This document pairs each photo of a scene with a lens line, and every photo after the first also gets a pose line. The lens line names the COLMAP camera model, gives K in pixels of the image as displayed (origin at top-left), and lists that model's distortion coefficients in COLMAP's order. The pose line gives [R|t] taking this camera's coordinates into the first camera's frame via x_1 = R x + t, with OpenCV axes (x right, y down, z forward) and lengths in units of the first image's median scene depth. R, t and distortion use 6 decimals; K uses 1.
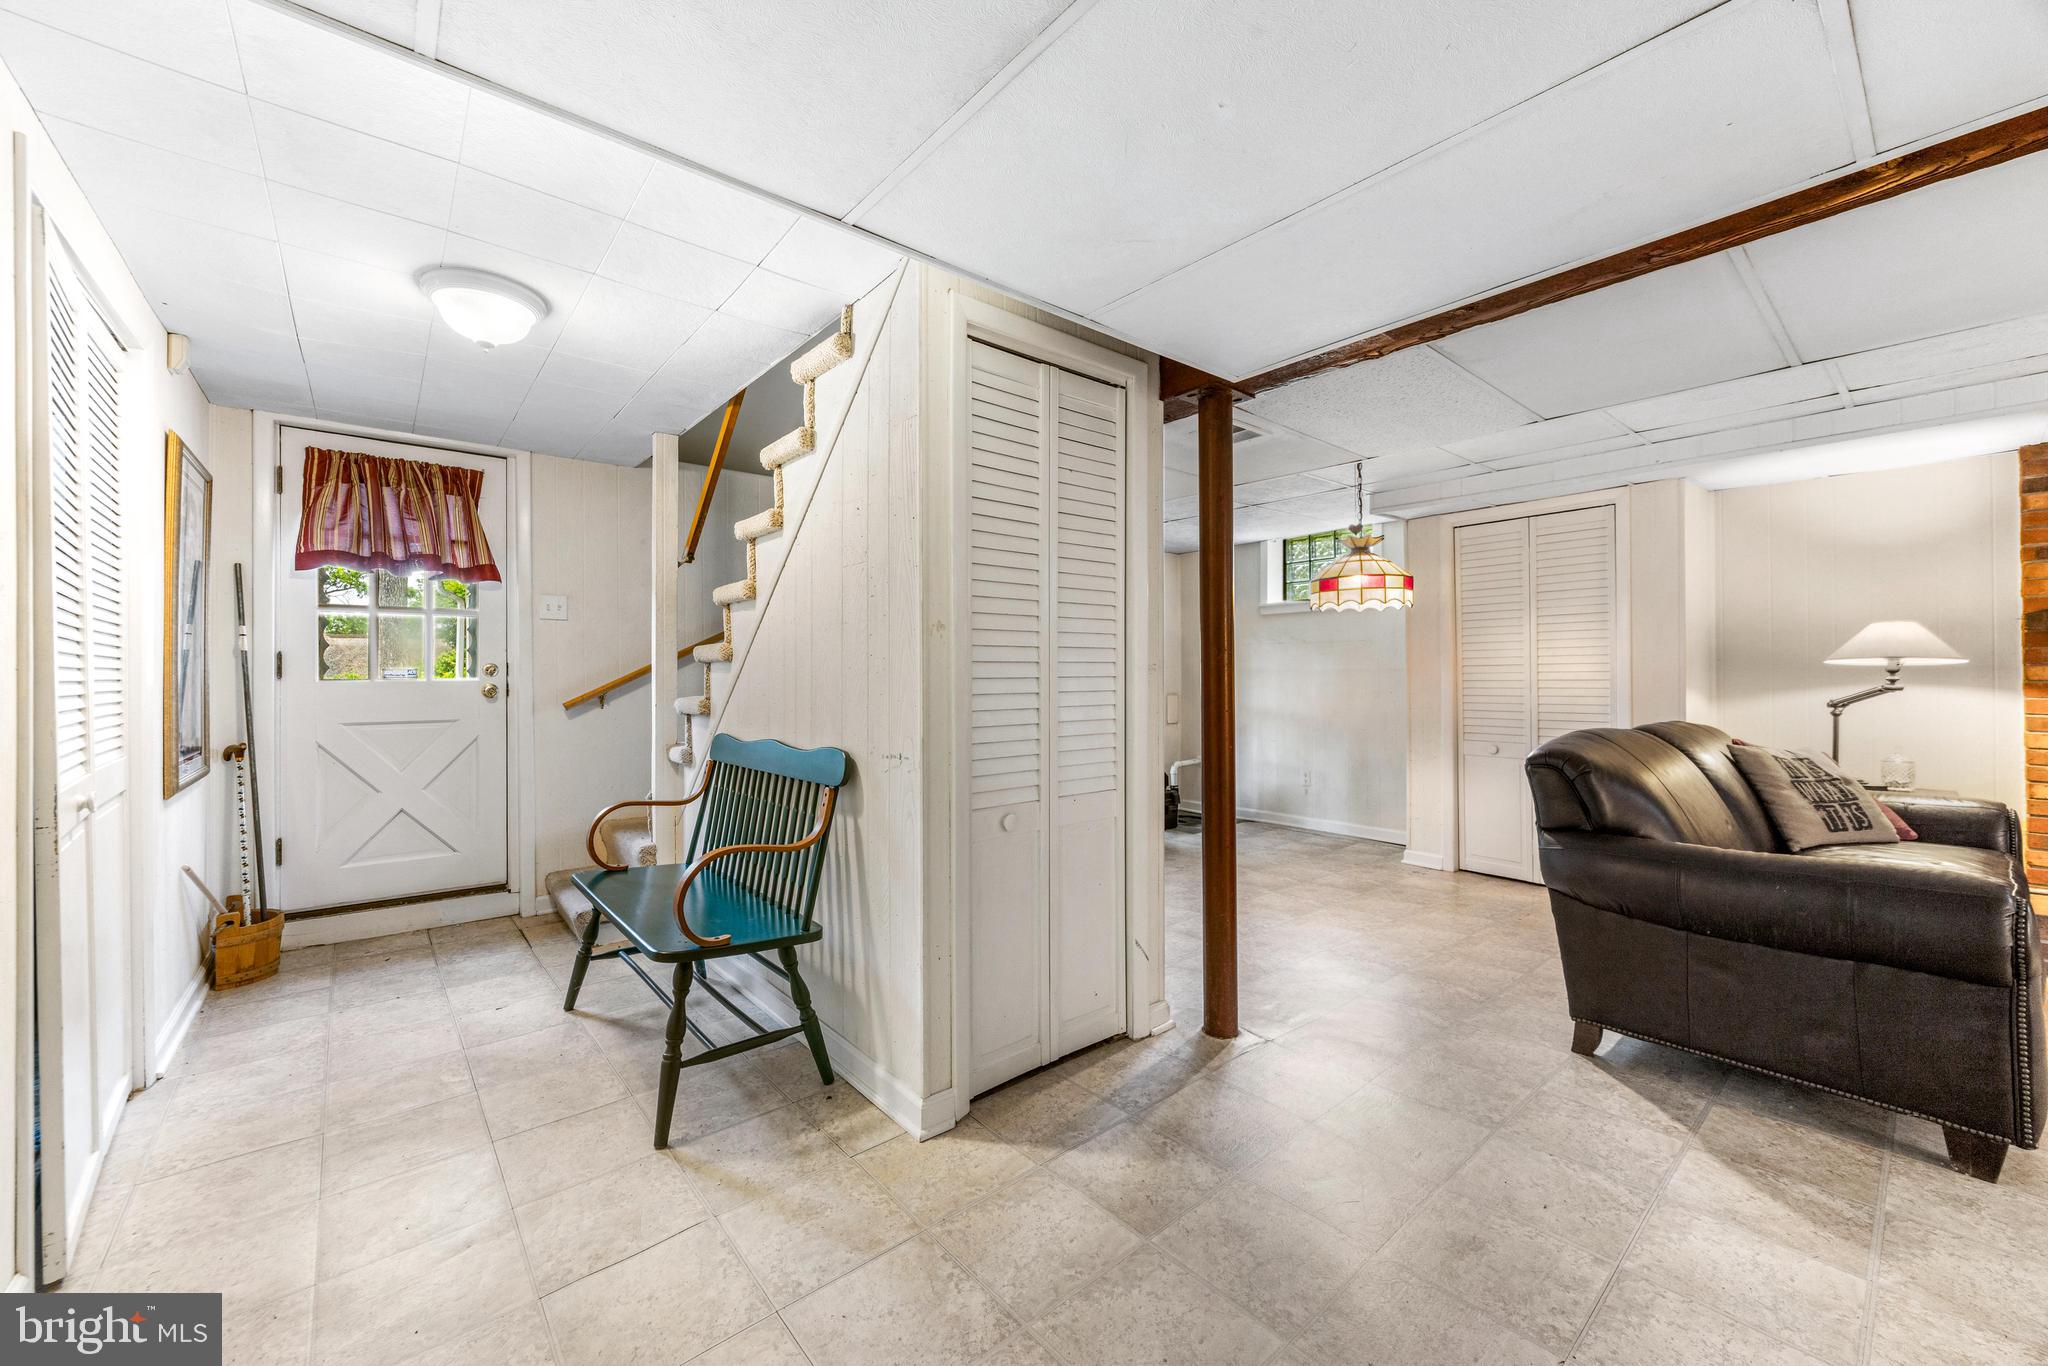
lens RADIAL K [[791.2, 0, 1021.3], [0, 791.2, 680.8], [0, 0, 1]] dist [-0.002361, -0.000217]
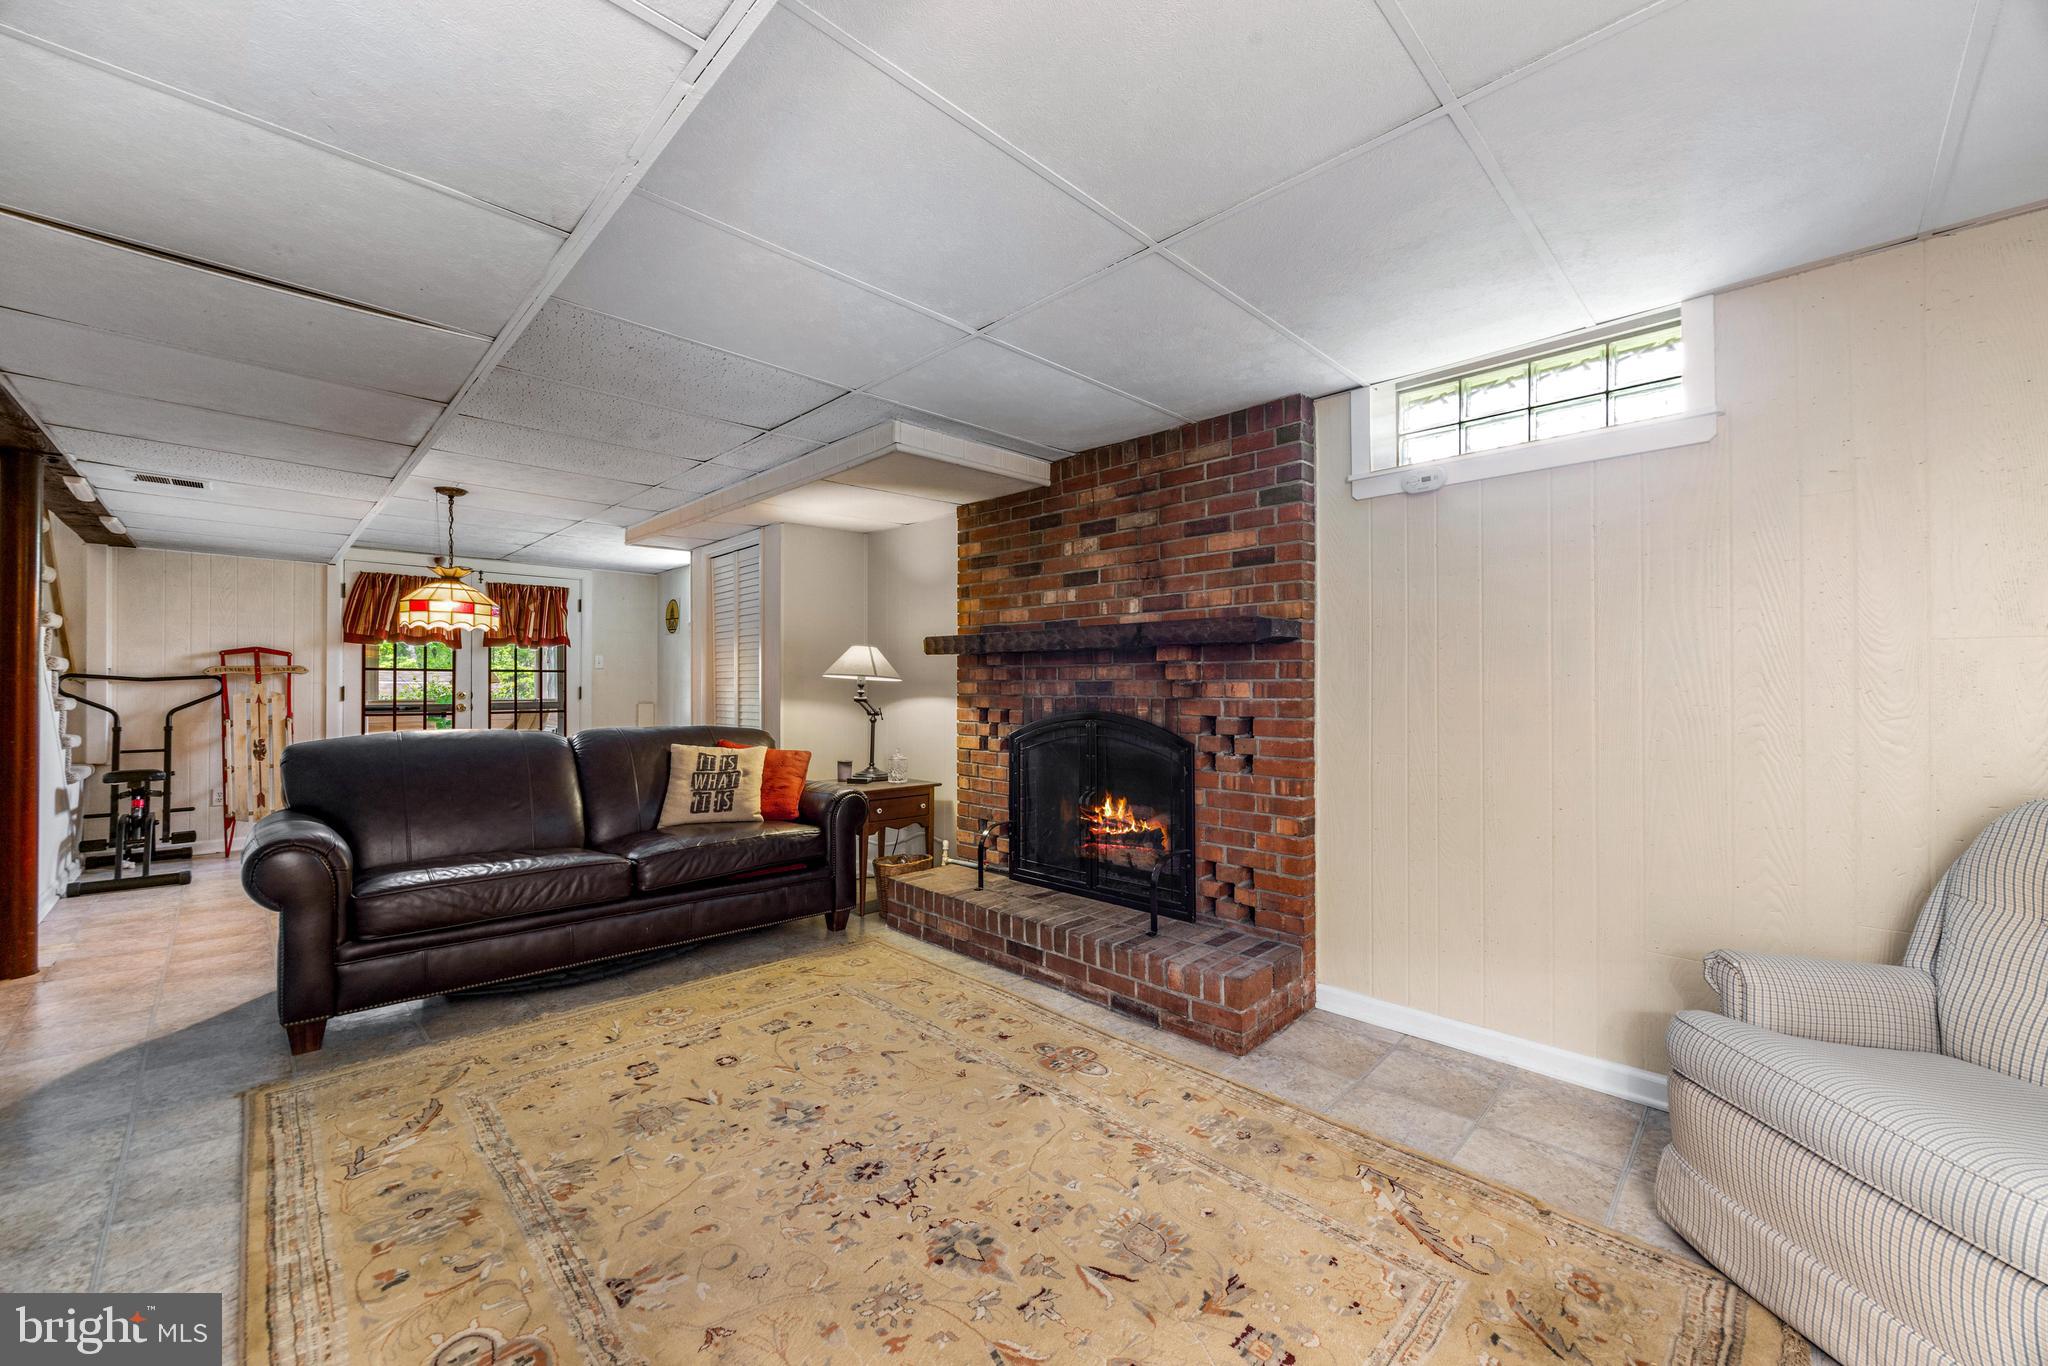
lens RADIAL K [[780.8, 0, 1020.3], [0, 780.8, 683.3], [0, 0, 1]] dist [-0.002263, -0.000030]
pose [[0.996590, 0.009982, 0.081913, 1.167438], [-0.009007, 0.999884, -0.012258, -0.003009], [-0.082026, 0.011479, 0.996564, -0.224568]]
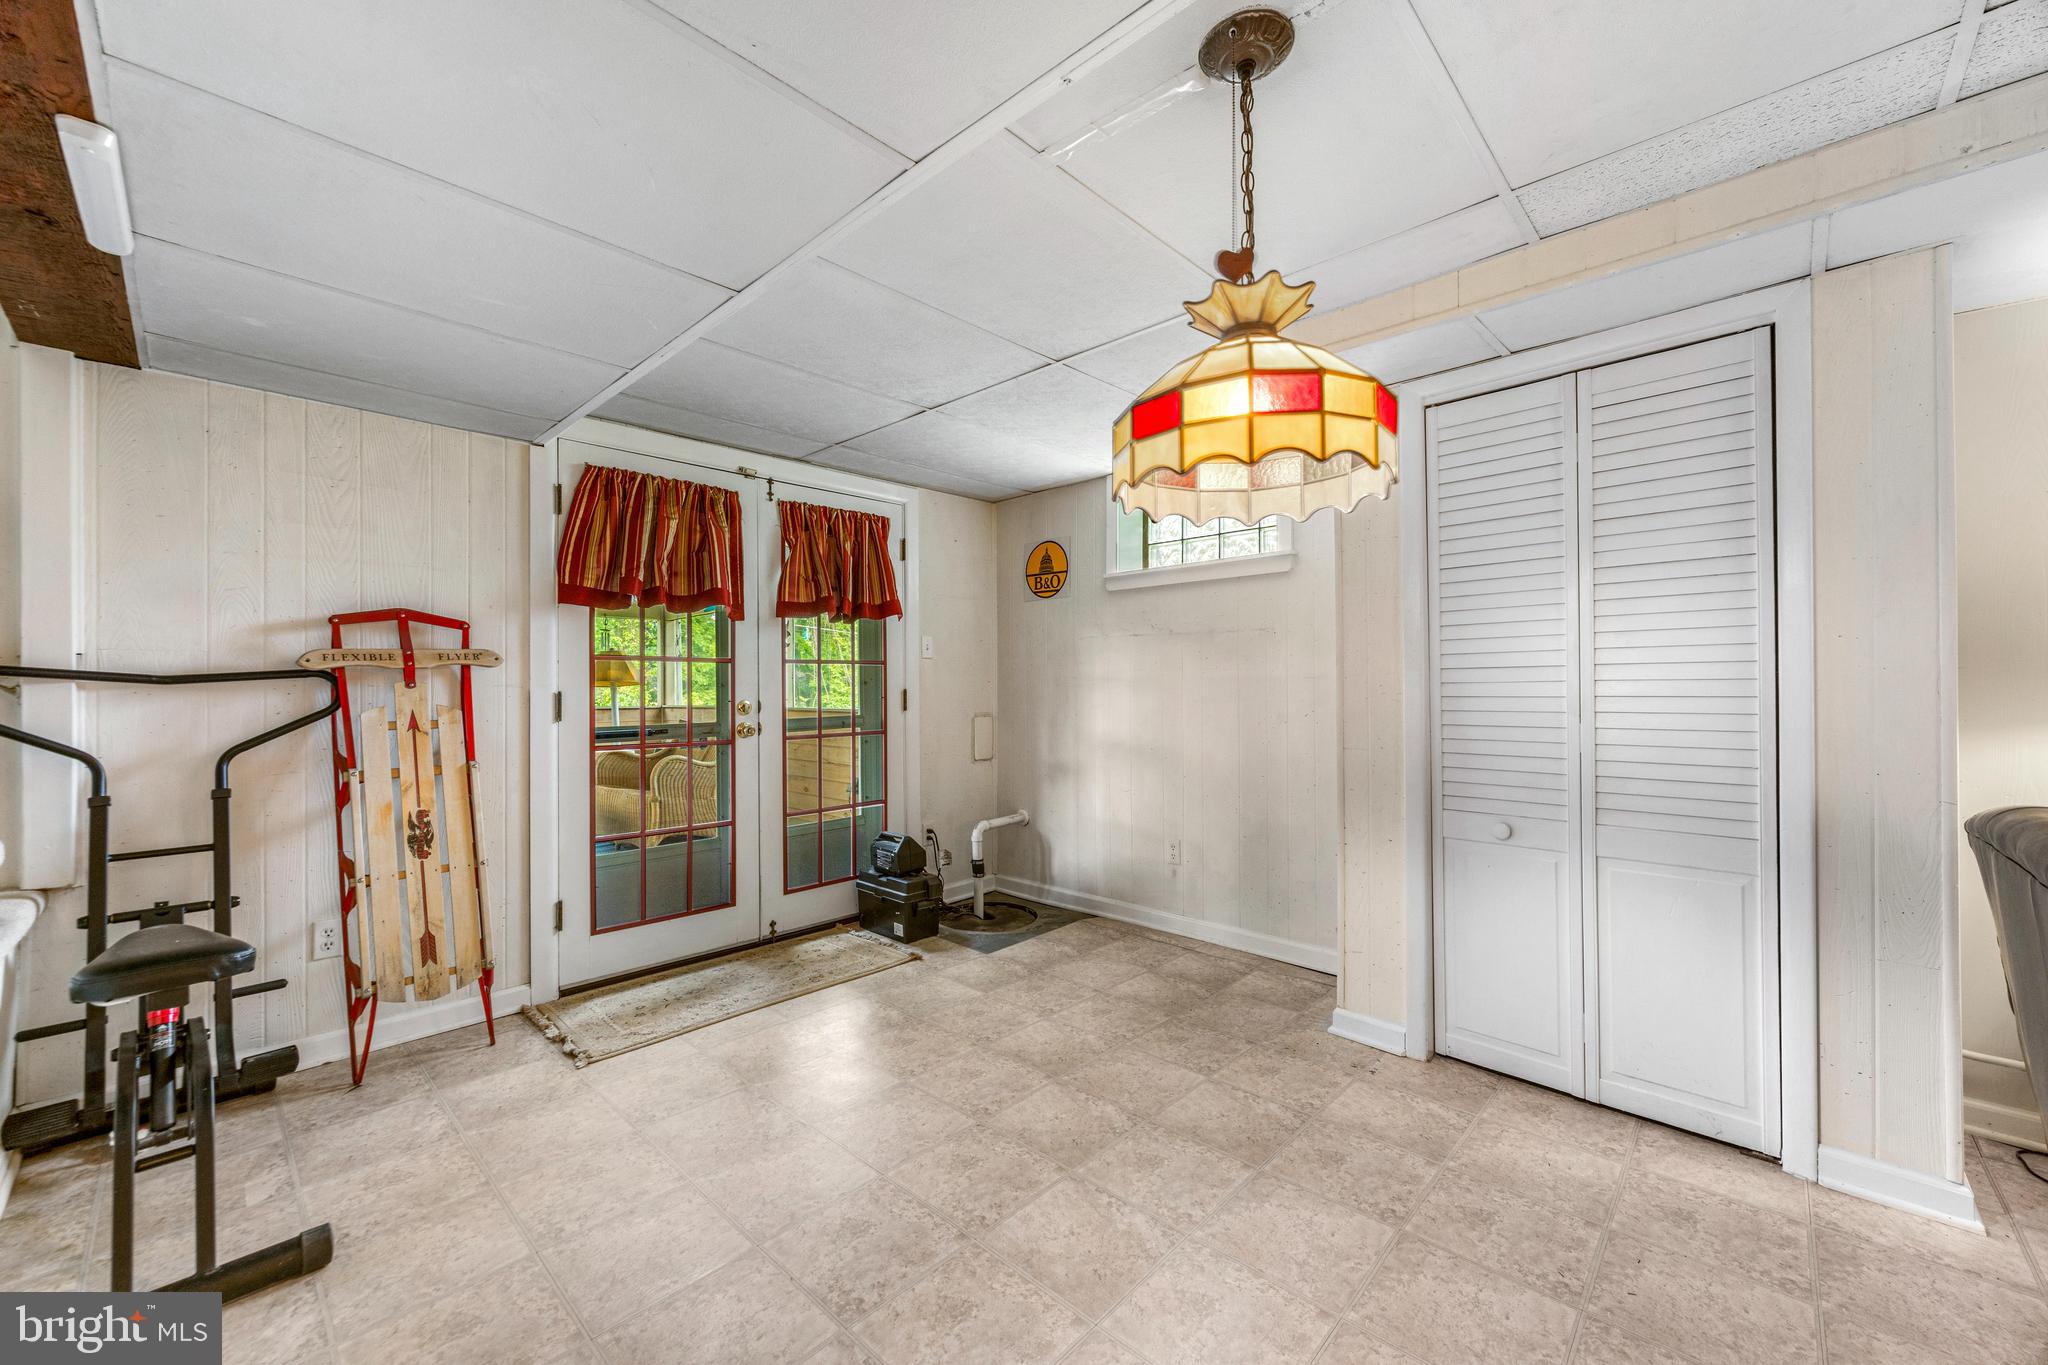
lens RADIAL K [[780.8, 0, 1020.3], [0, 780.8, 682.8], [0, 0, 1]] dist [-0.002263, -0.000030]
pose [[0.994302, 0.002186, 0.106578, 0.285023], [-0.000837, 0.999919, -0.012708, -0.003523], [-0.106598, 0.012547, 0.994223, 0.653781]]
